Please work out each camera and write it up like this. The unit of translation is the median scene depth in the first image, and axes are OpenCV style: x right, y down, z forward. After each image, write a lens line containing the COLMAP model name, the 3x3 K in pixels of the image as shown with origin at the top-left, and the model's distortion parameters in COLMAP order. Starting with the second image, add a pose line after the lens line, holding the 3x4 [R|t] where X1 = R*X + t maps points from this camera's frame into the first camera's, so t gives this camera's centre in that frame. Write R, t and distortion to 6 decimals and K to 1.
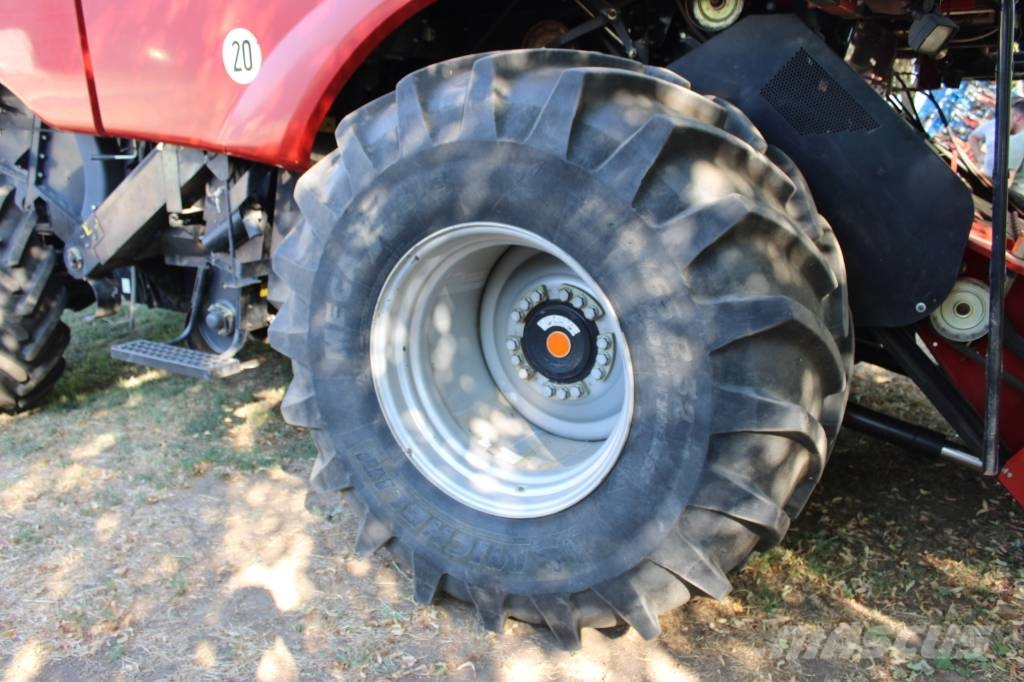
lens RADIAL K [[884.2, 0, 512.0], [0, 884.2, 341.0], [0, 0, 1]] dist [-0.164178, 0.159552]
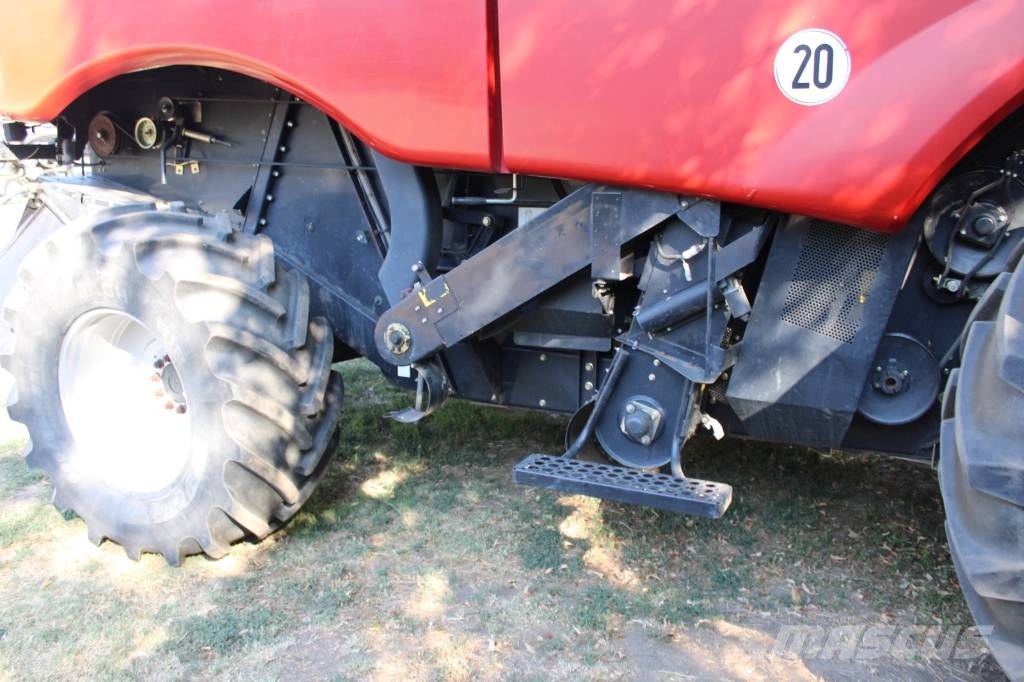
lens RADIAL K [[884.2, 0, 512.0], [0, 884.2, 341.0], [0, 0, 1]] dist [-0.164178, 0.159552]
pose [[0.996809, -0.012819, 0.078793, -0.456488], [0.016411, 0.998847, -0.045115, -0.056401], [-0.078124, 0.046265, 0.995870, 0.237794]]
